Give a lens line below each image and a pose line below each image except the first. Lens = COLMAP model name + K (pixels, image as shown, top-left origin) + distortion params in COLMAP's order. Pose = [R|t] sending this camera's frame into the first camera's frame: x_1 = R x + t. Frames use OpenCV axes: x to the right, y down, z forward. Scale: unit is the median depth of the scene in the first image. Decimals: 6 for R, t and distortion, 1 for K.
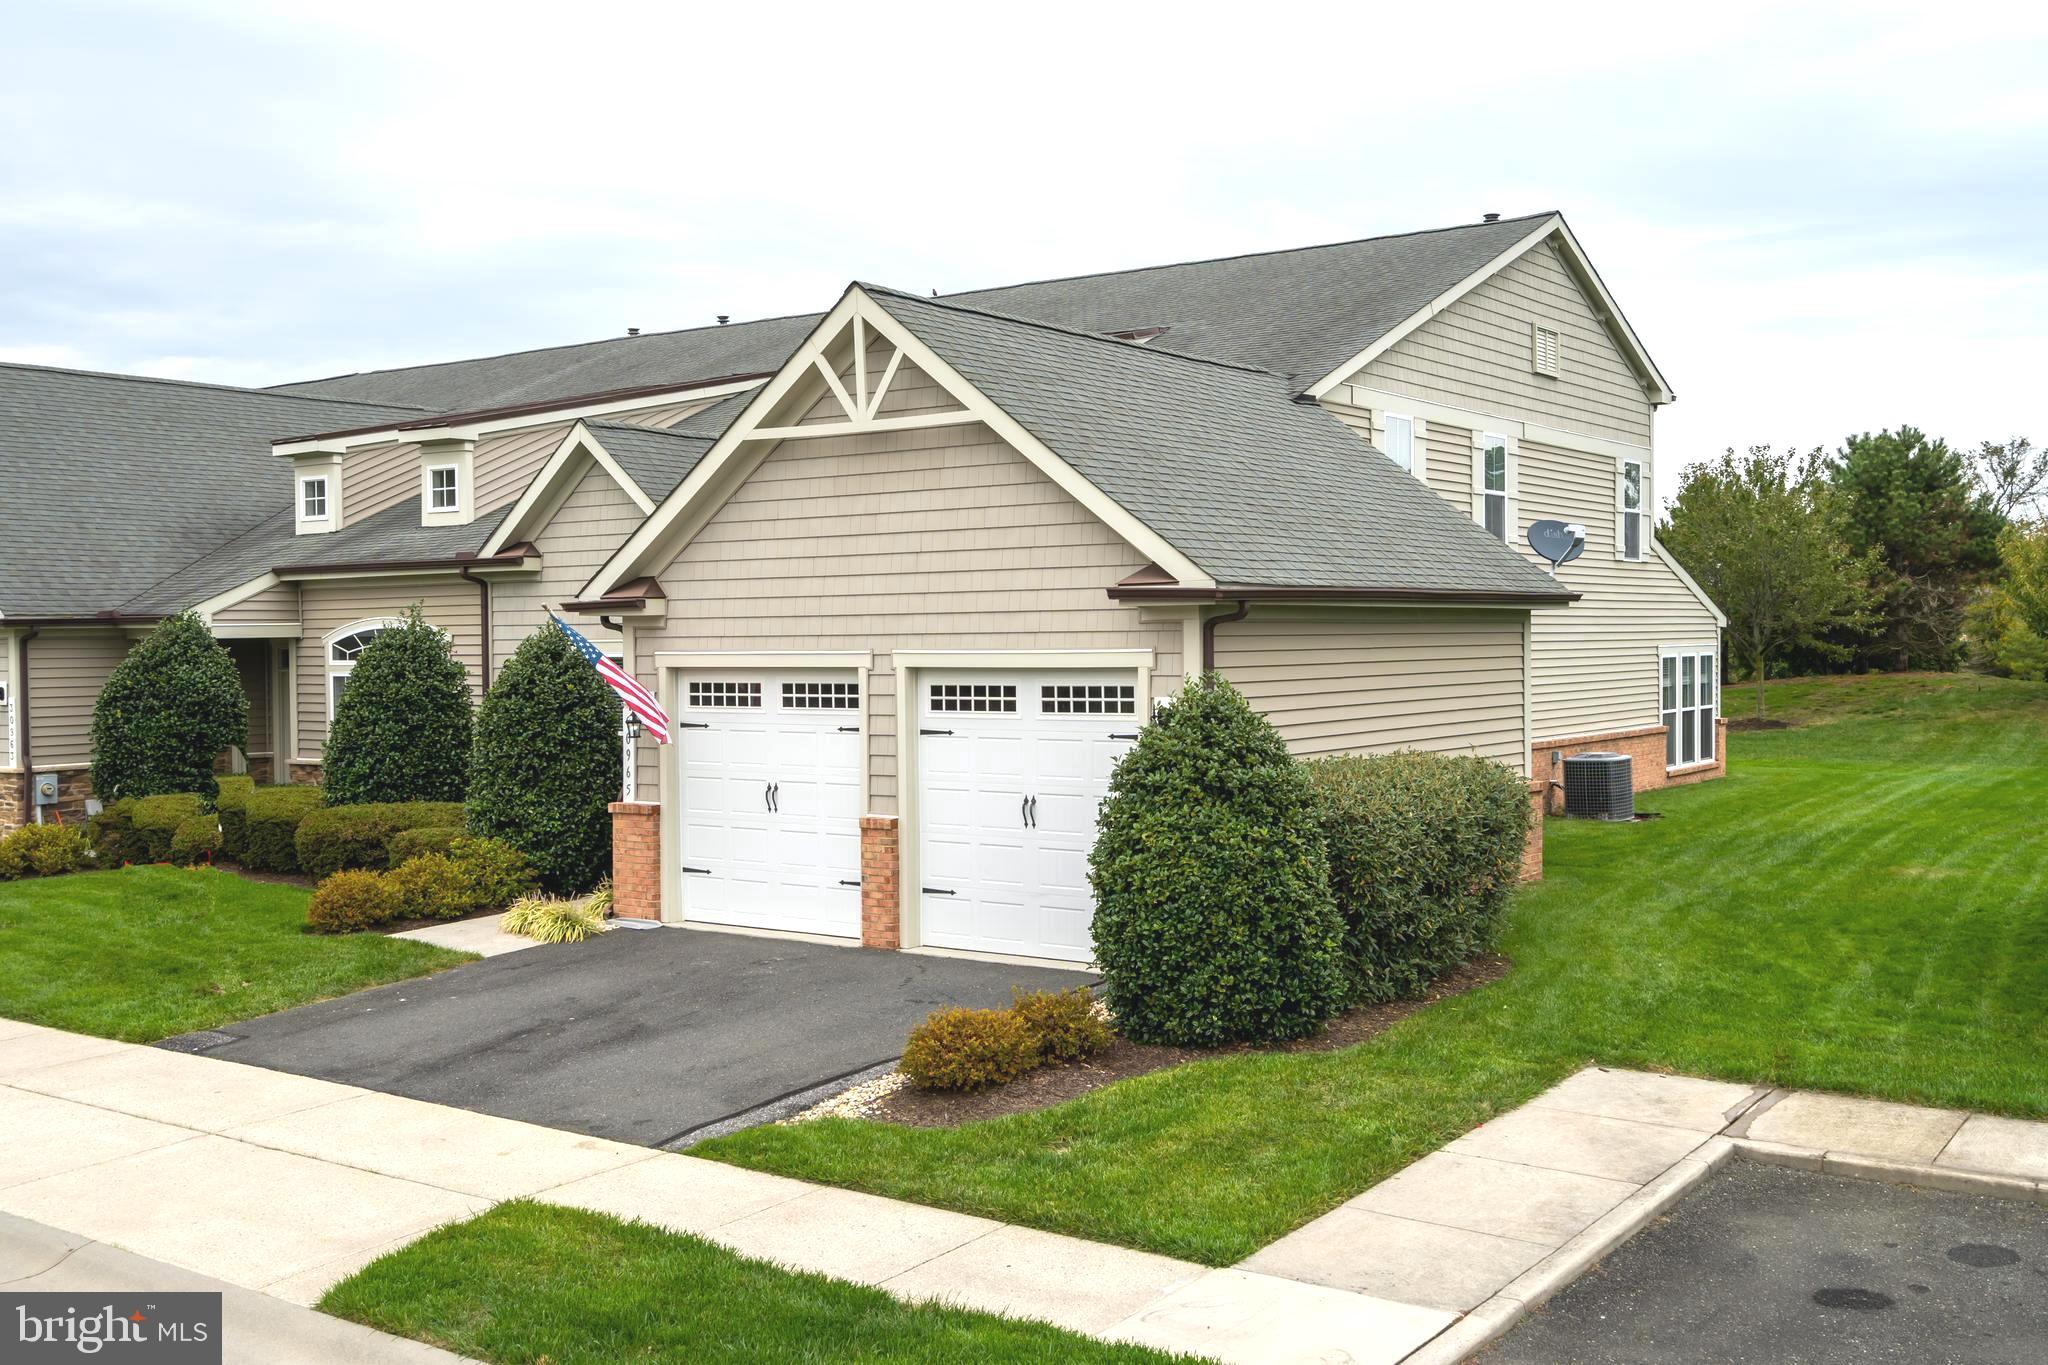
lens RADIAL K [[2010.7, 0, 1023.6], [0, 2010.7, 695.0], [0, 0, 1]] dist [-0.038536, 0.000000]
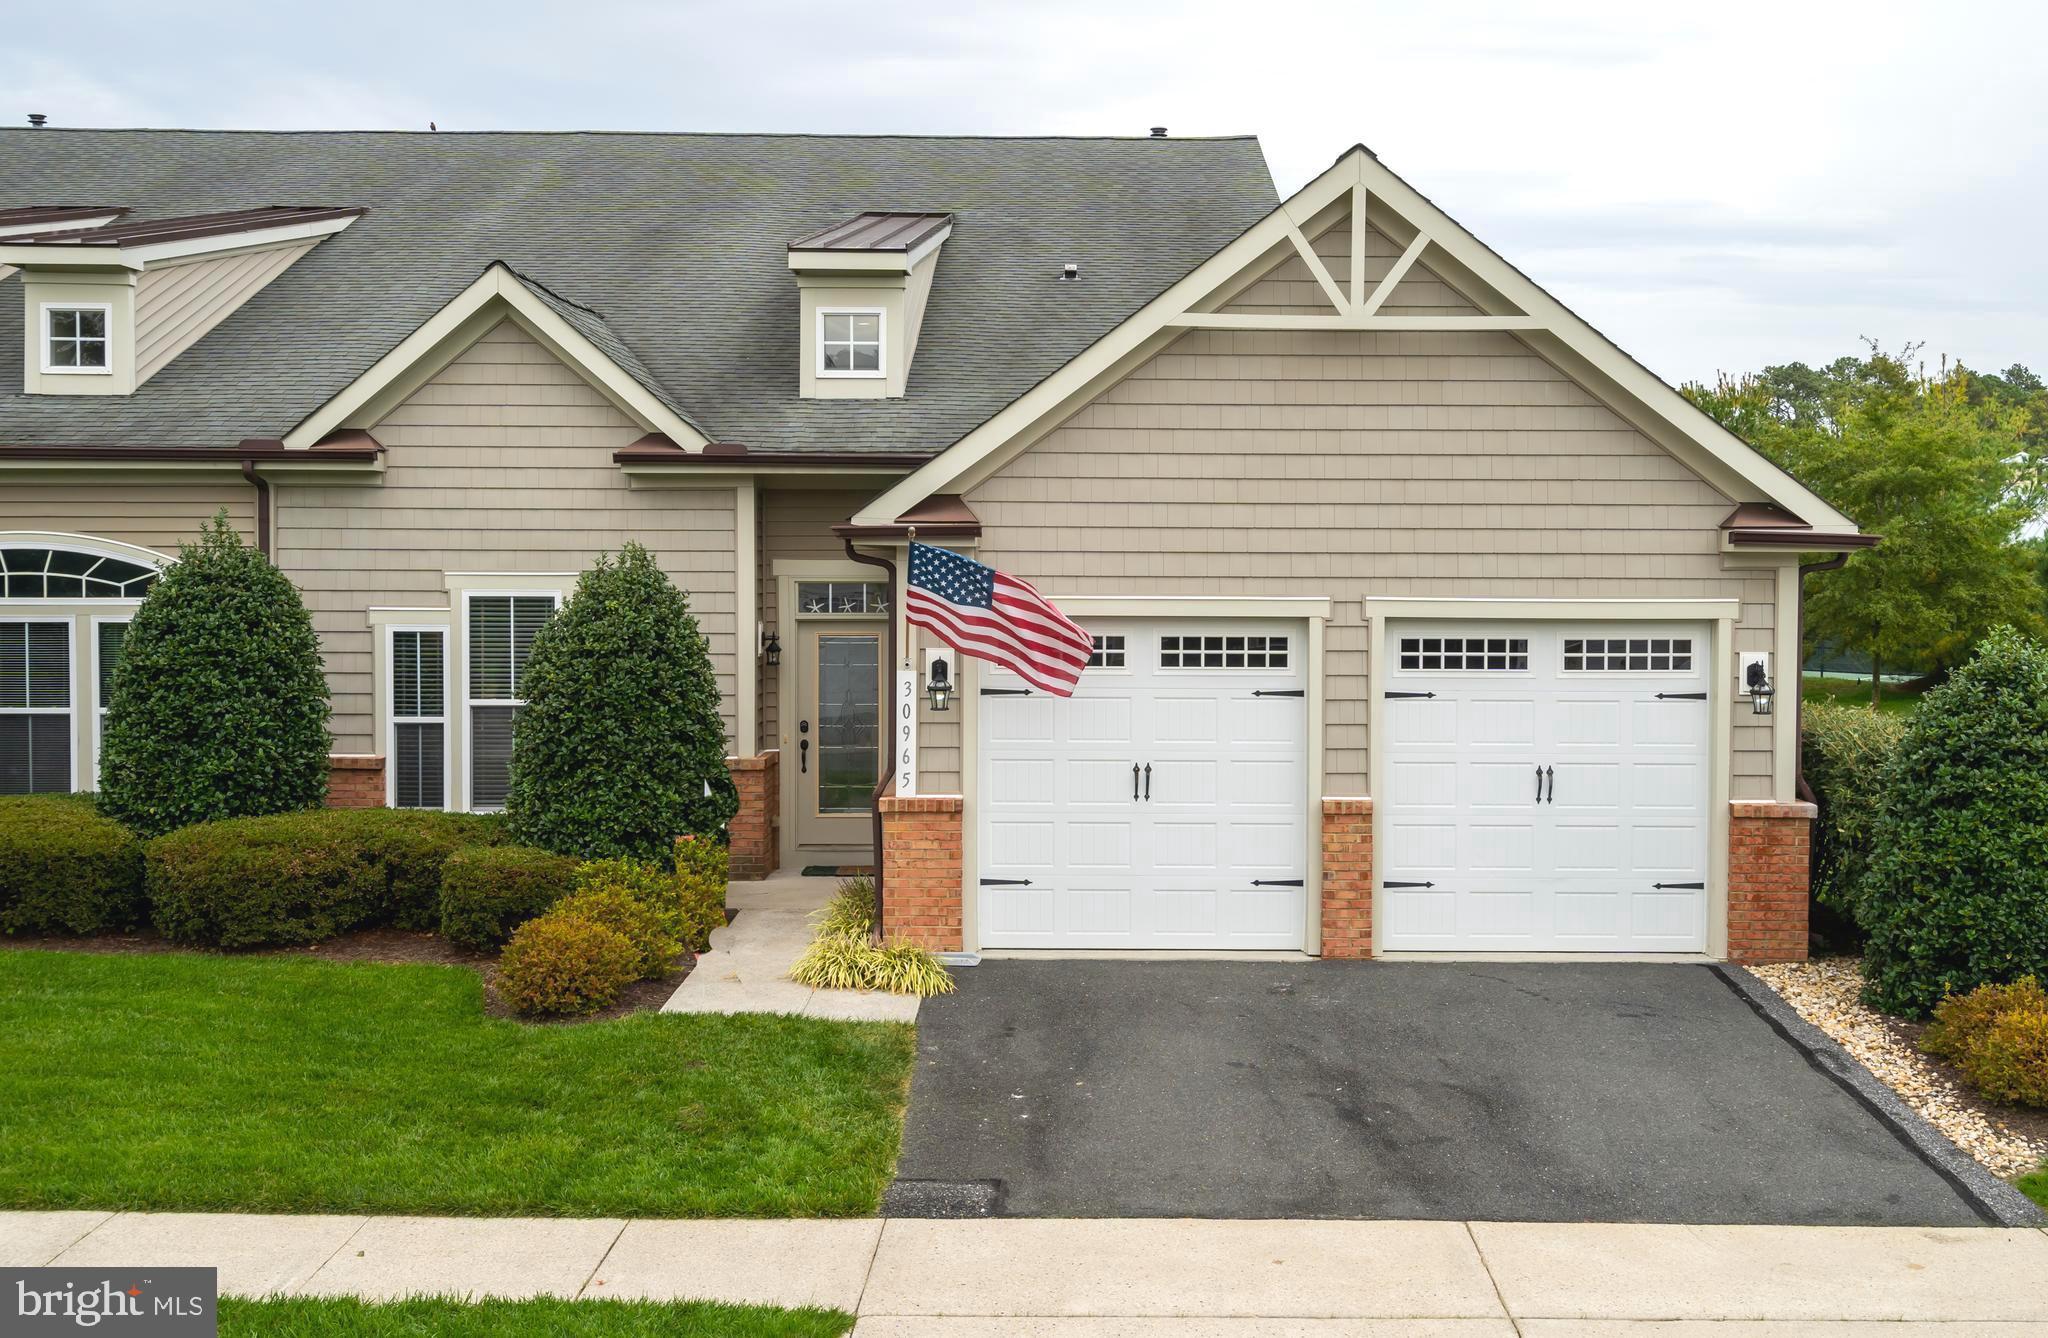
lens RADIAL K [[2149.1, 0, 1024.2], [0, 2149.1, 655.7], [0, 0, 1]] dist [0.011541, 0.000000]
pose [[0.810058, -0.009575, 0.586271, -0.690207], [0.002674, 0.999917, 0.012636, -0.009474], [-0.586343, -0.008668, 0.810016, 0.363930]]
